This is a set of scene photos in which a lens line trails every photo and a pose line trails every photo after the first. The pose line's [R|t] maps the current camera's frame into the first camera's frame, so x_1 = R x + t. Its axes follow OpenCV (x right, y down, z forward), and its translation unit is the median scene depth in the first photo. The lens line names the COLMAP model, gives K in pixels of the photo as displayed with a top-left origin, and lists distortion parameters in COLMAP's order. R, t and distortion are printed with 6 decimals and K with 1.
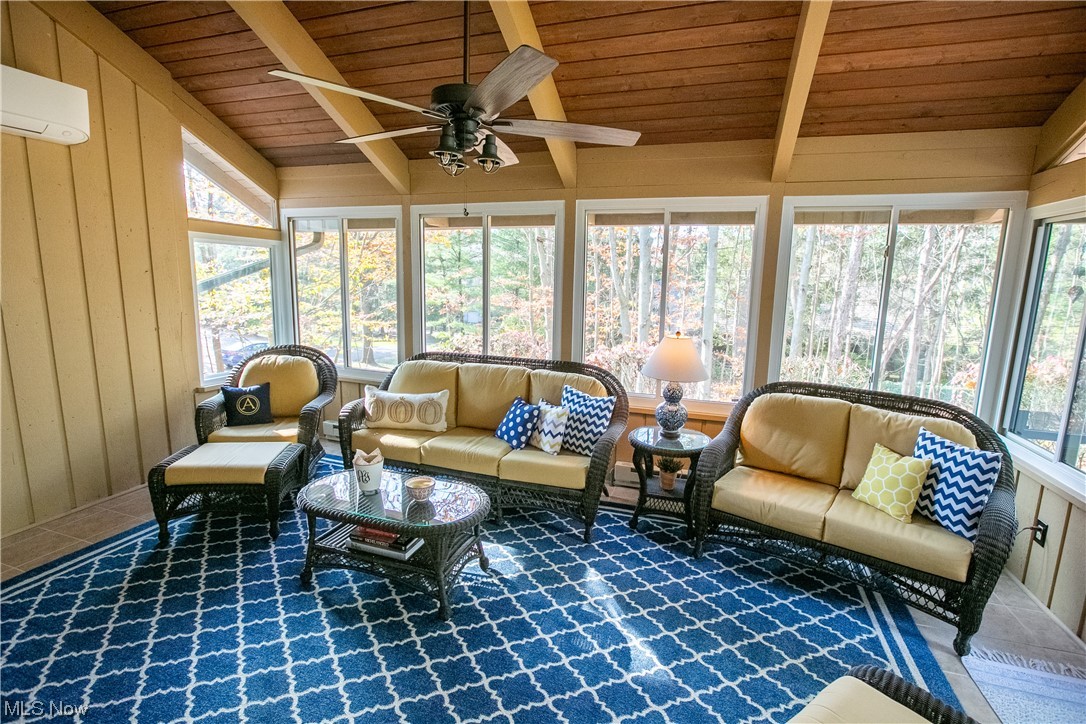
lens RADIAL K [[505.7, 0, 543.6], [0, 505.7, 355.0], [0, 0, 1]] dist [-0.052576, 0.019558]
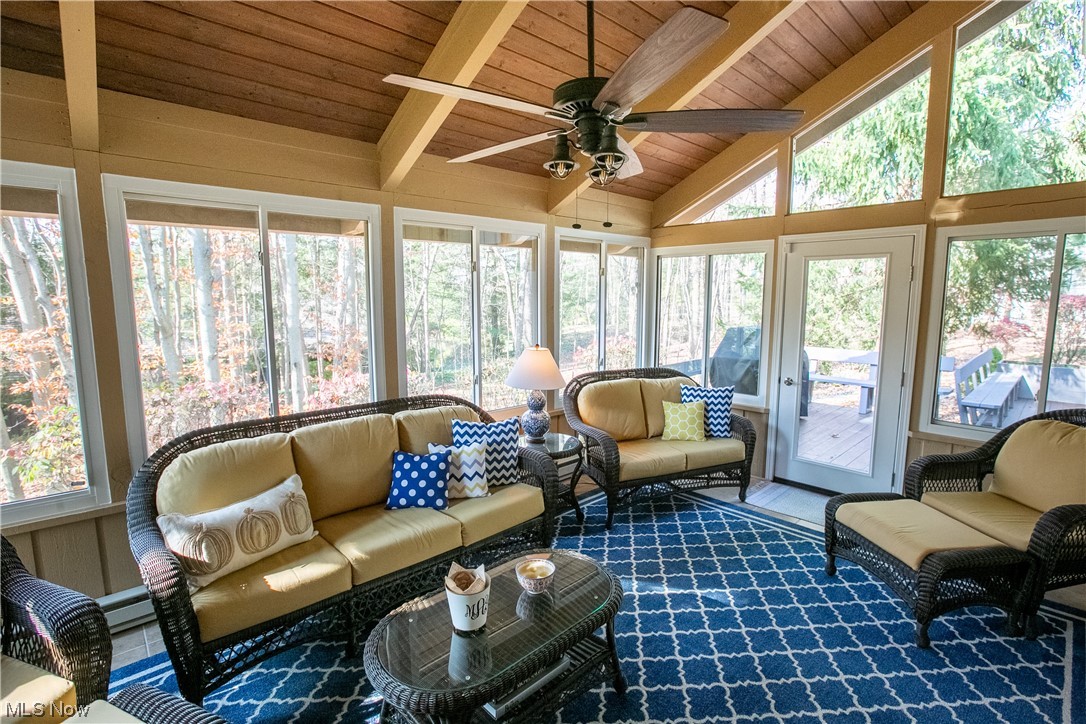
lens RADIAL K [[519.0, 0, 547.6], [0, 519.0, 347.3], [0, 0, 1]] dist [-0.020623, -0.000048]
pose [[0.452549, -0.113272, 0.884516, -0.818987], [0.139671, 0.988661, 0.055149, -0.112314], [-0.880734, 0.098583, 0.463238, 0.528296]]
